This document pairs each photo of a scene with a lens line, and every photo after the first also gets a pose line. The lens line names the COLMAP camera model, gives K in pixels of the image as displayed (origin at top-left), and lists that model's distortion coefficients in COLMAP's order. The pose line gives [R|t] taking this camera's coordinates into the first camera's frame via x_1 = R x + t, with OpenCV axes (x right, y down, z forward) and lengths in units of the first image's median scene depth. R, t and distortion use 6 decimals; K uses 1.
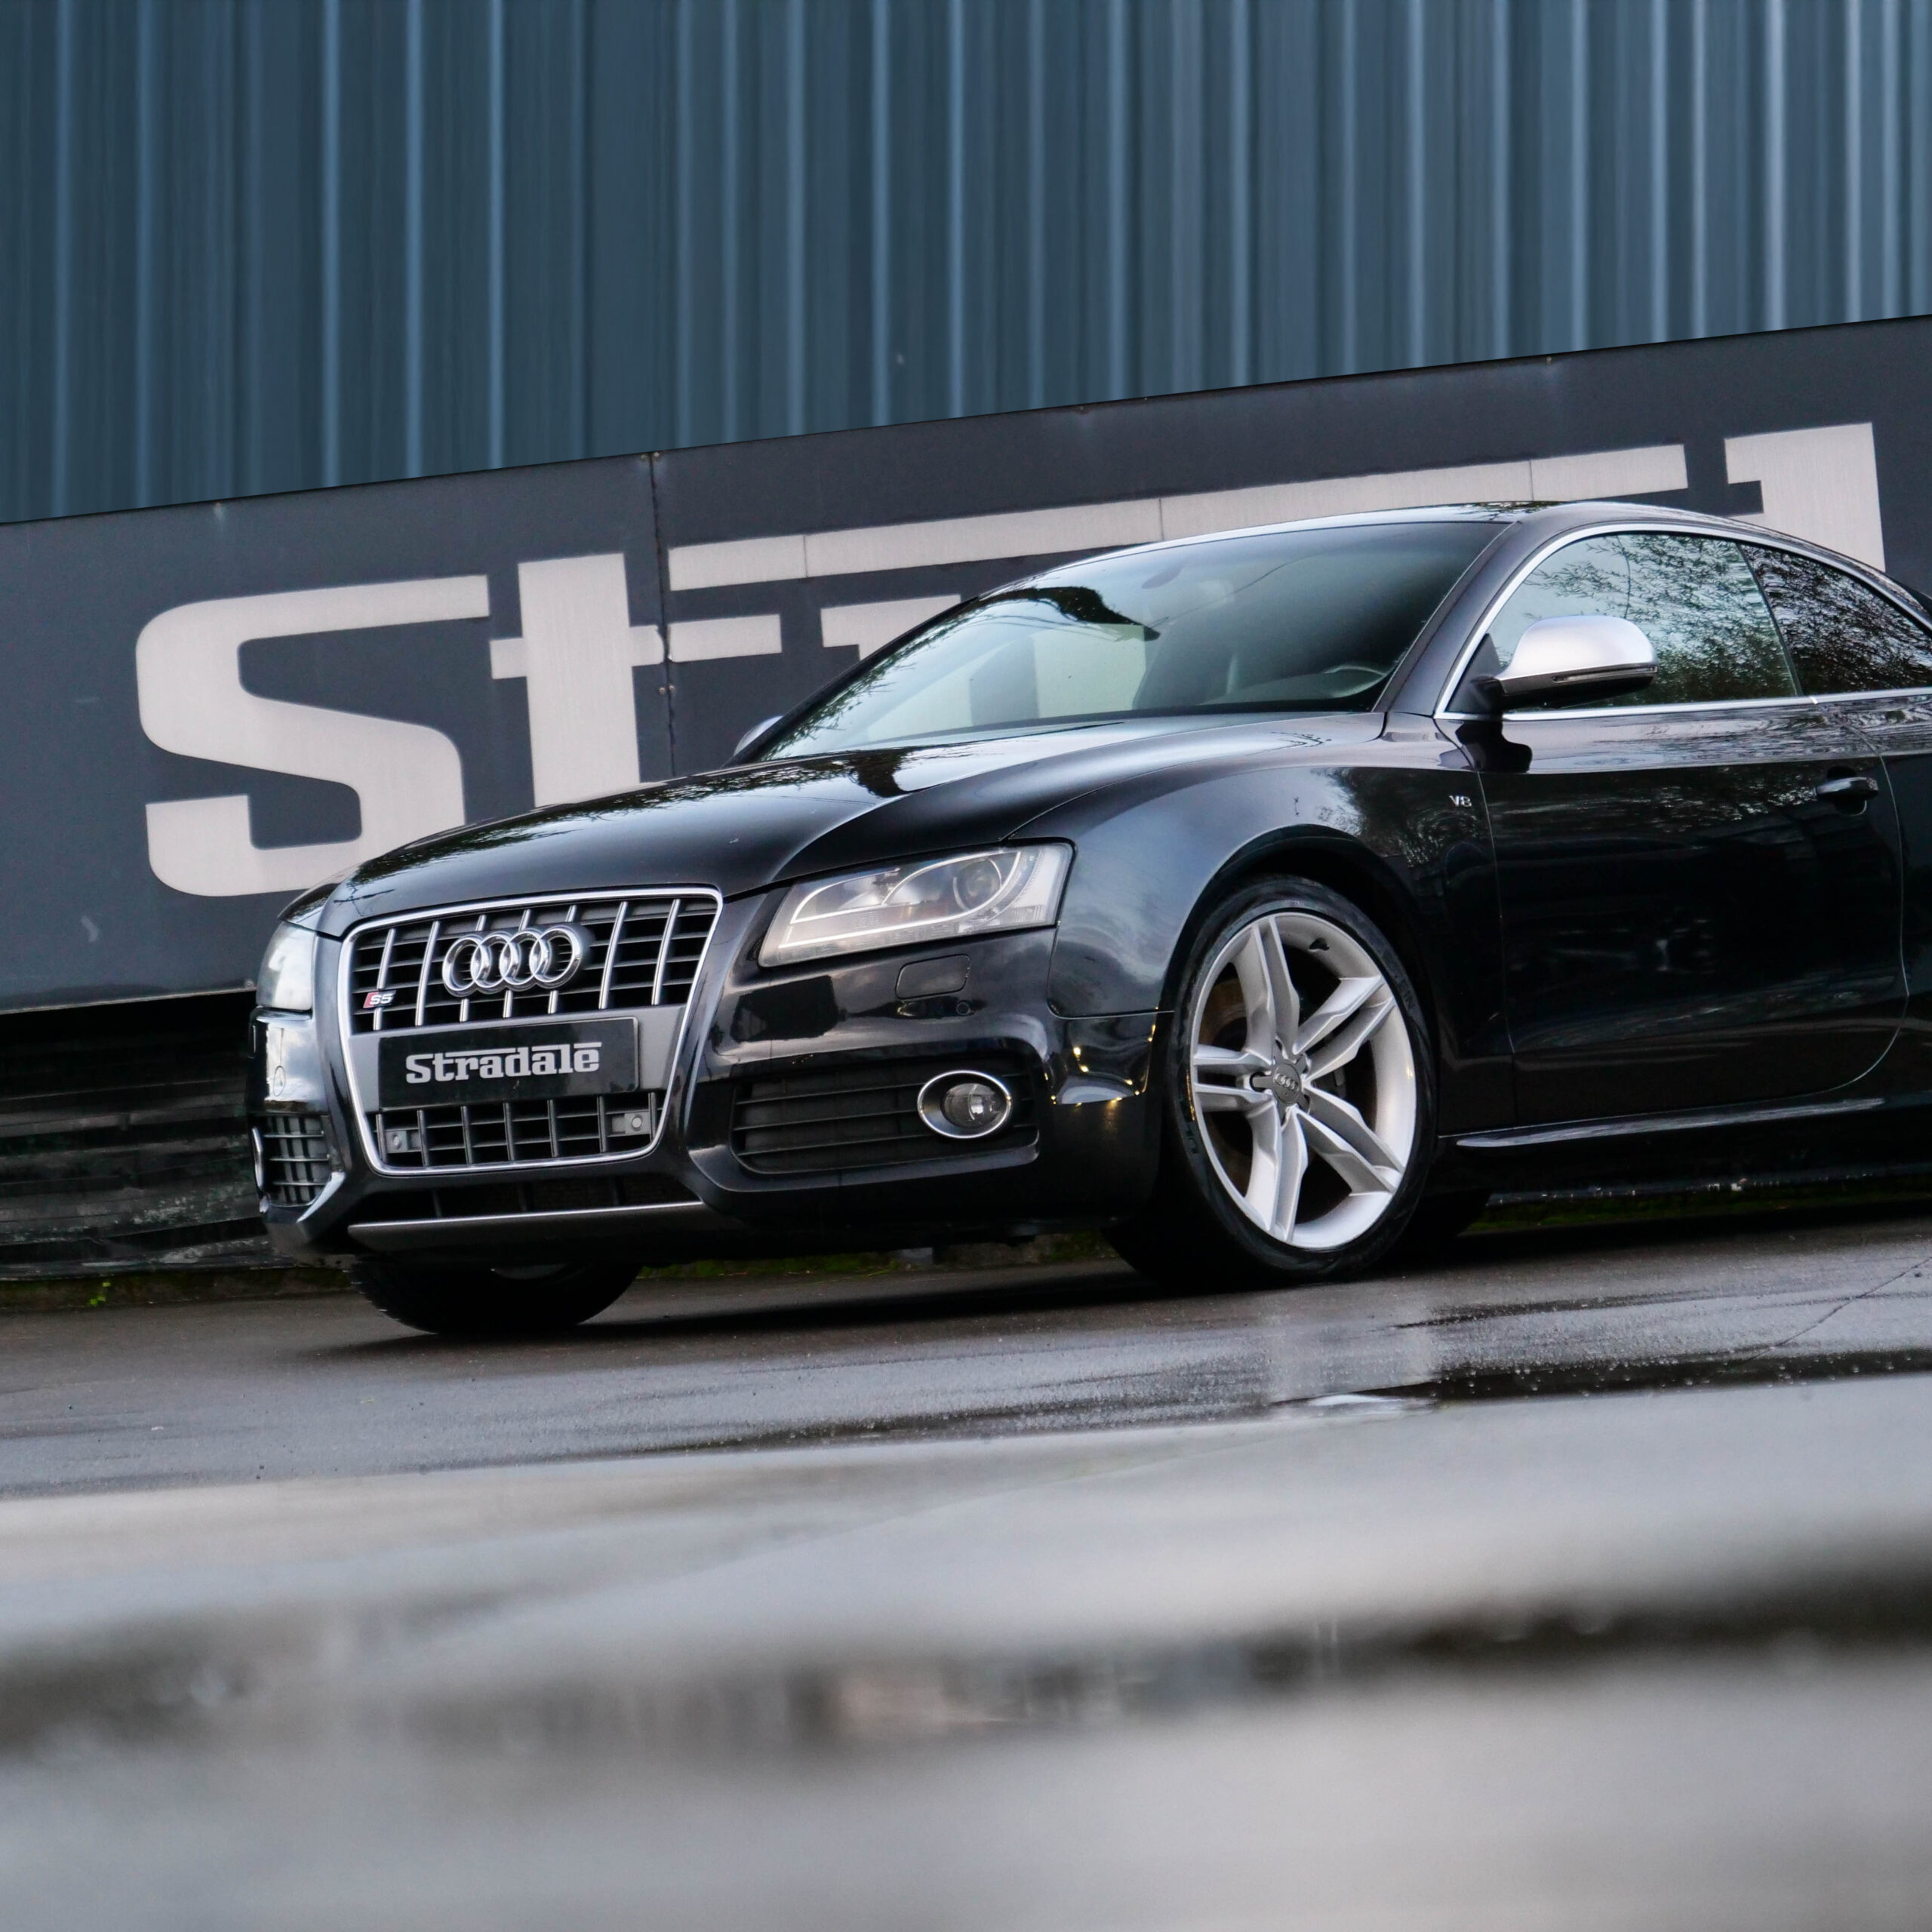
lens RADIAL K [[6353.2, 0, 891.8], [0, 6353.2, 928.9], [0, 0, 1]] dist [0.021917, -0.276480]
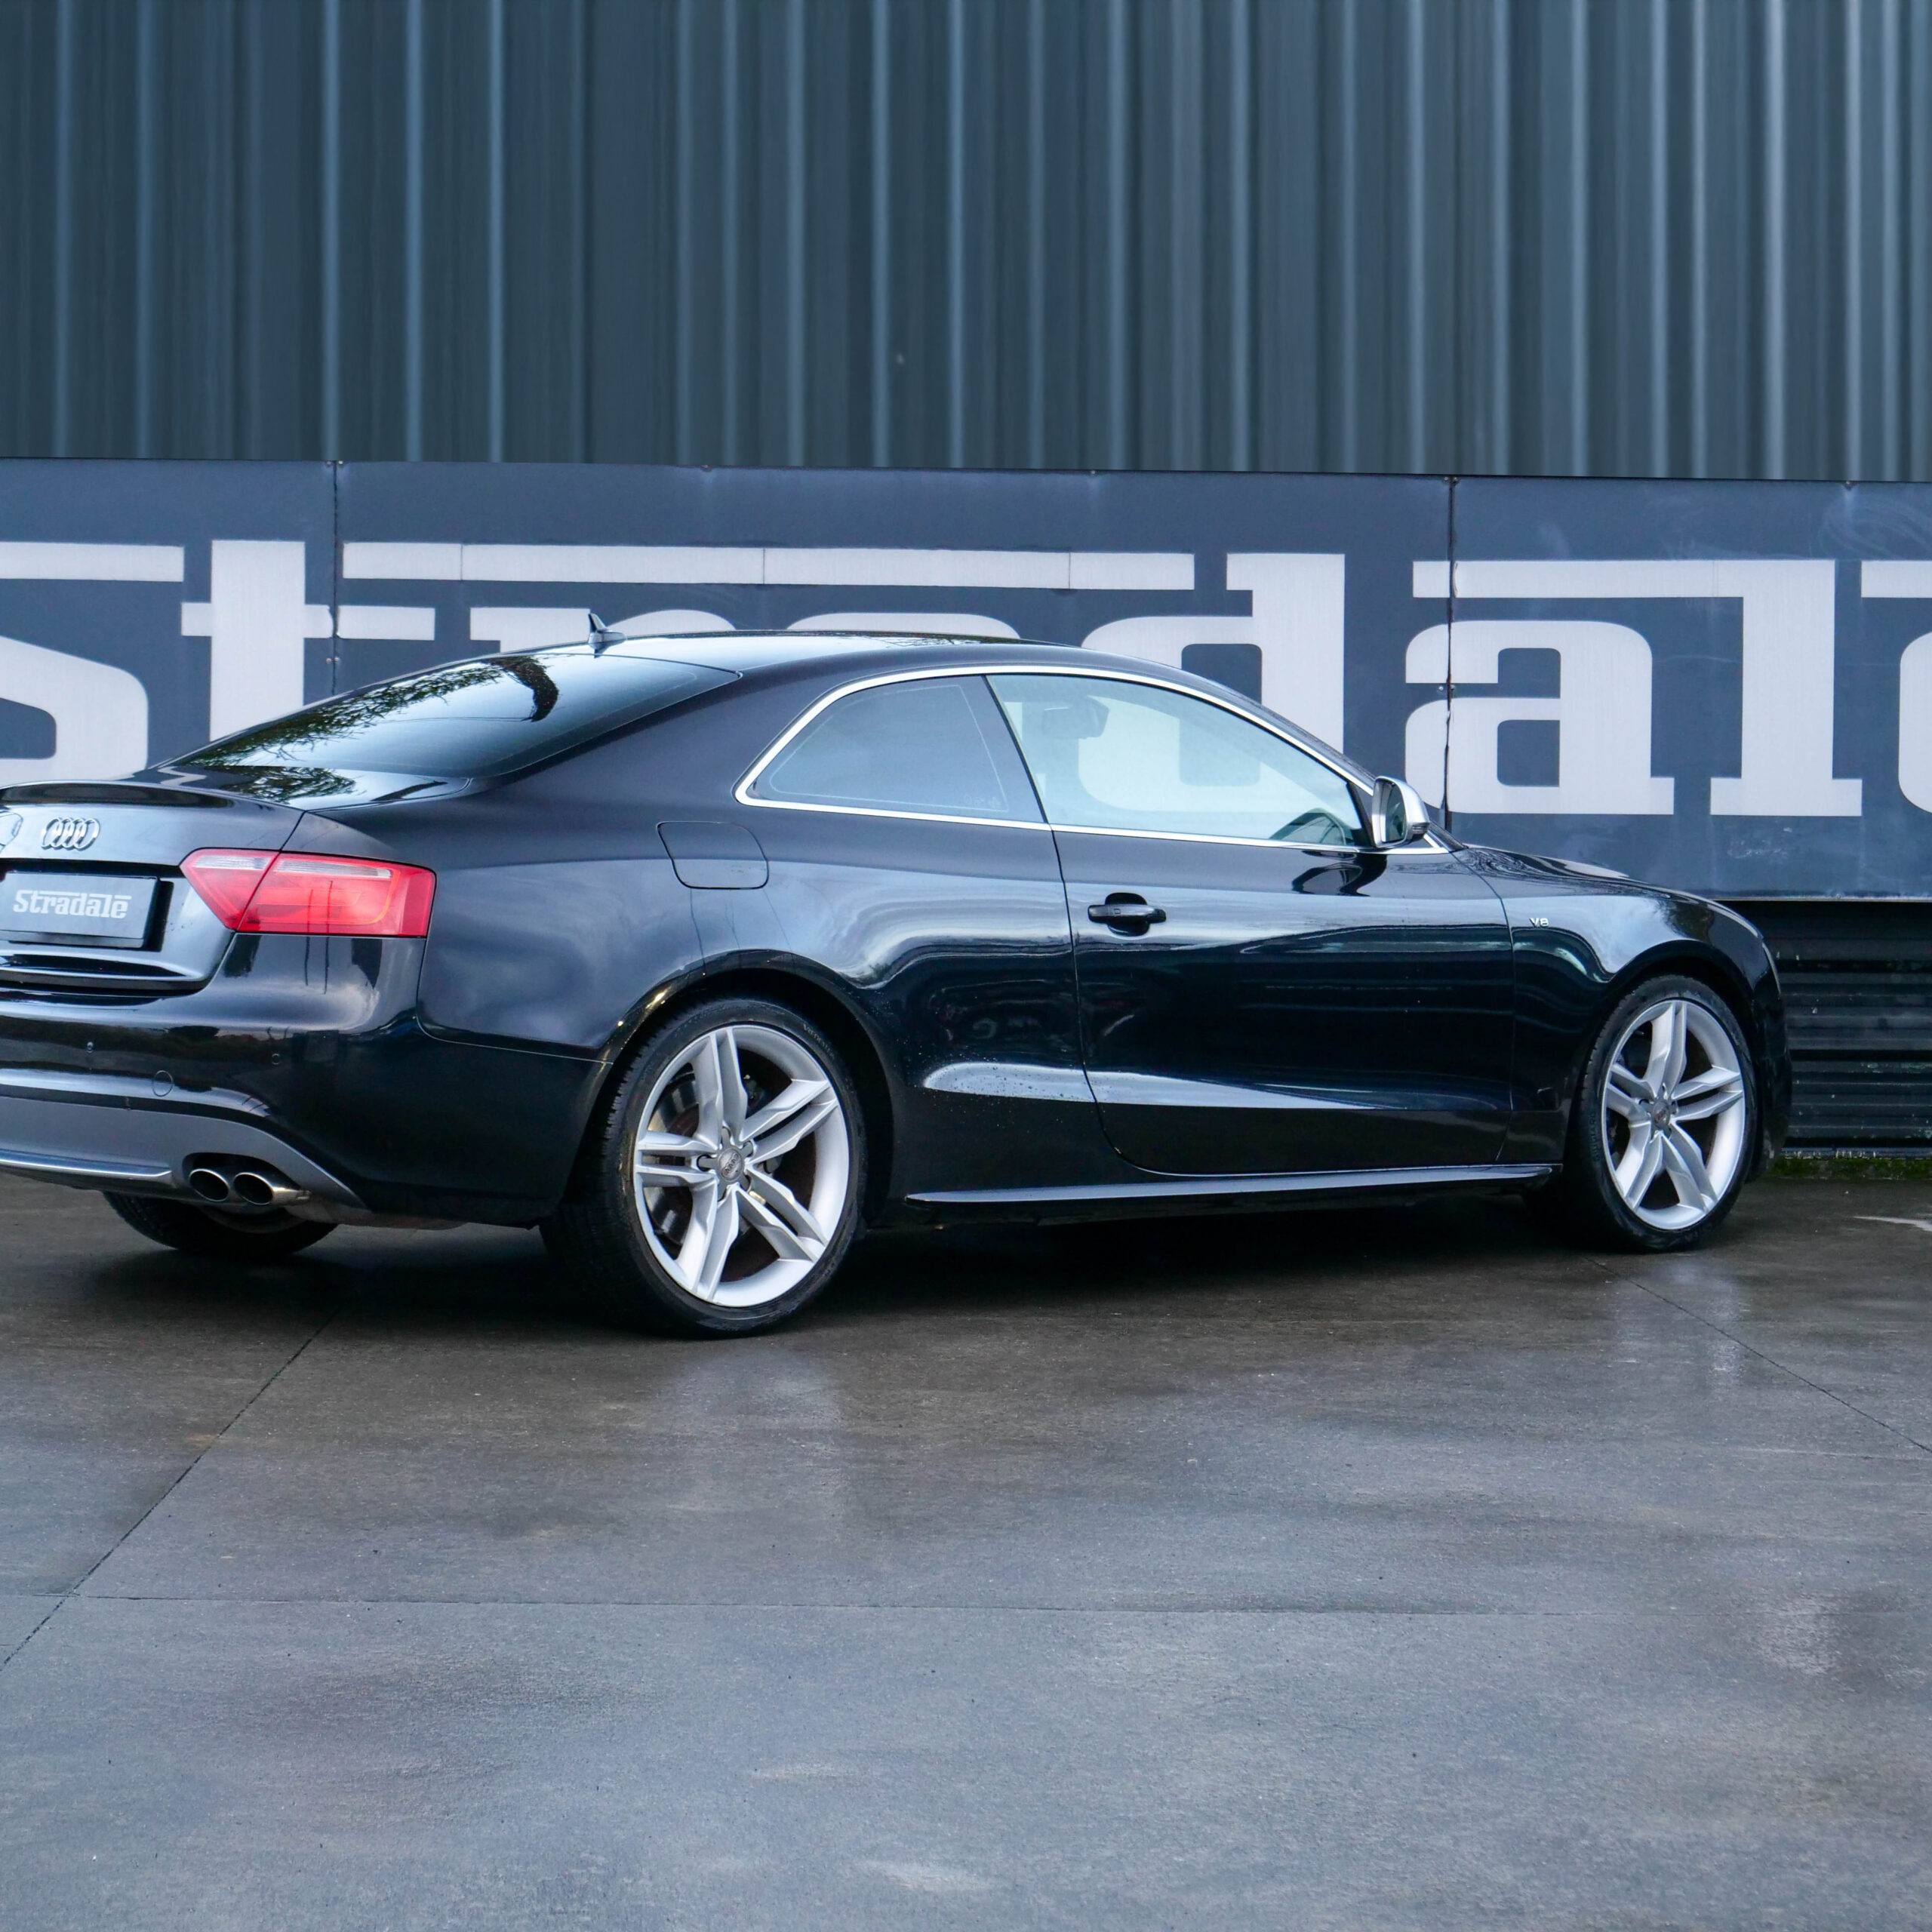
lens RADIAL K [[4422.8, 0, 922.7], [0, 4422.8, 970.4], [0, 0, 1]] dist [-0.002294, 0.005732]
pose [[0.965274, 0.081314, 0.248263, -0.186796], [-0.098273, 0.993544, 0.056680, -0.054319], [-0.242051, -0.079109, 0.967033, 0.237103]]
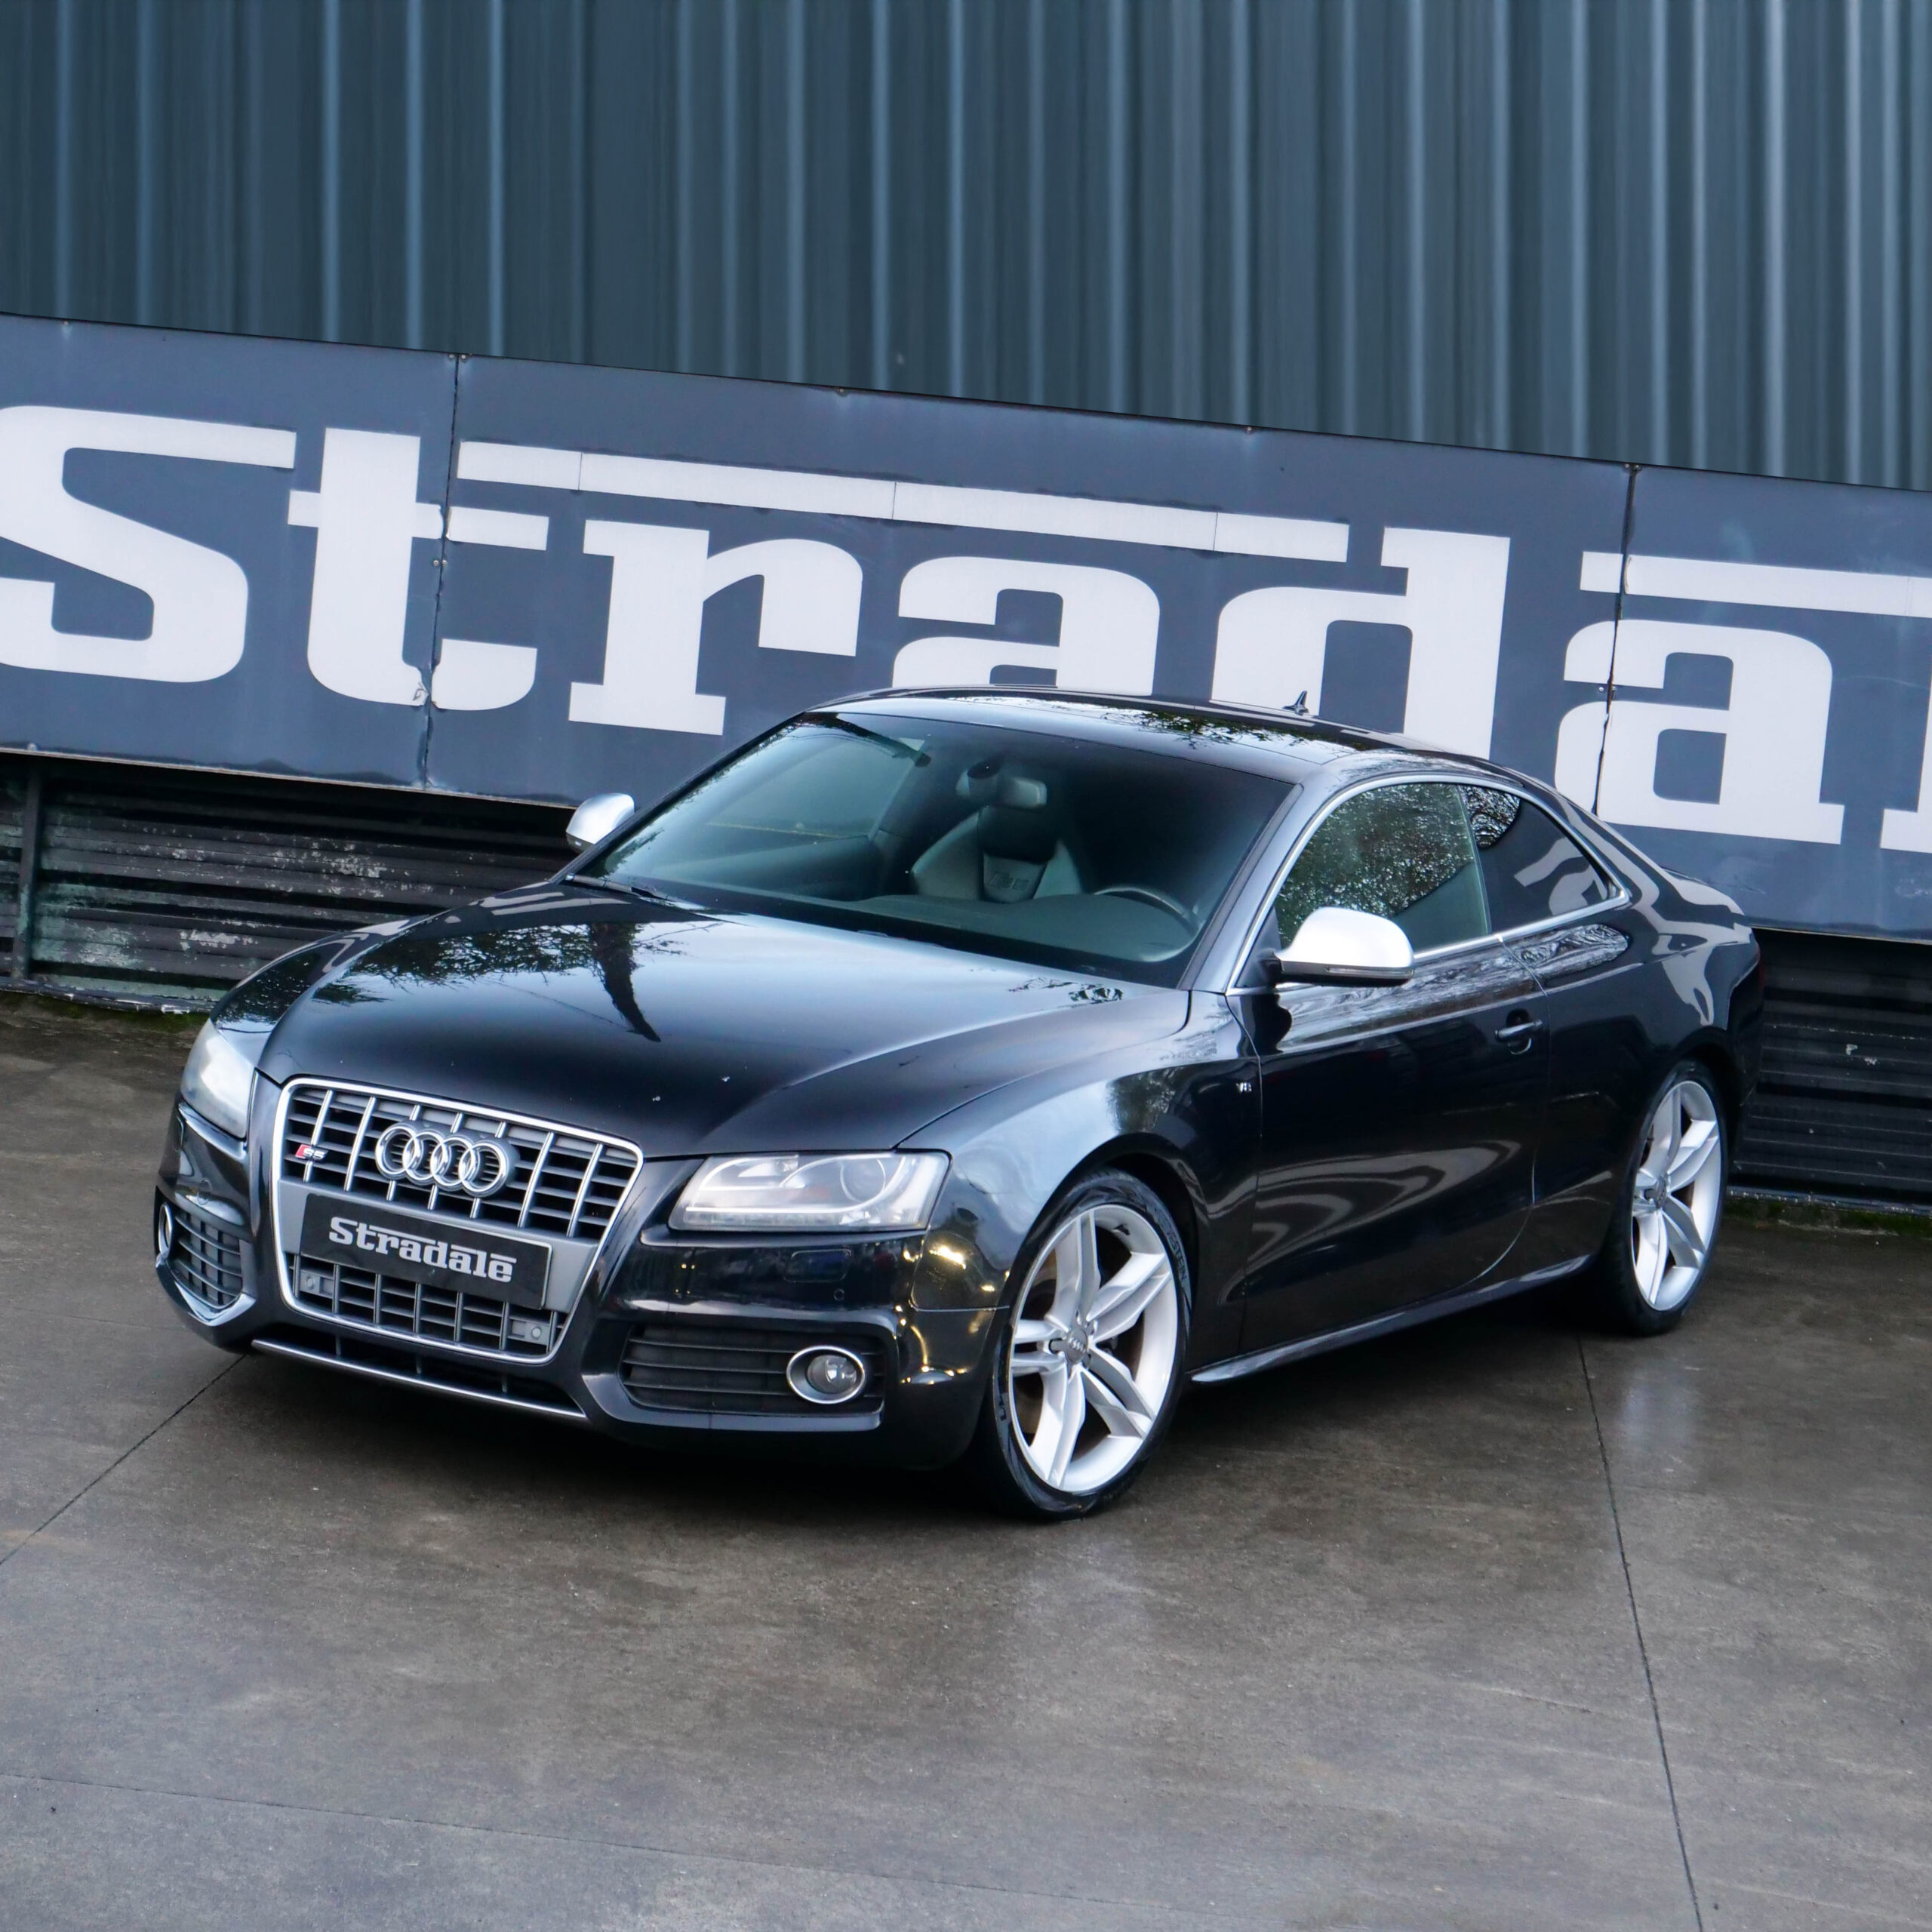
lens RADIAL K [[5333.3, 0, 928.1], [0, 5333.3, 971.5], [0, 0, 1]] dist [-0.010214, 0.127459]
pose [[0.977147, 0.149919, 0.150694, -0.119577], [-0.172620, 0.973349, 0.150979, -0.181368], [-0.124044, -0.173541, 0.976983, 0.055217]]
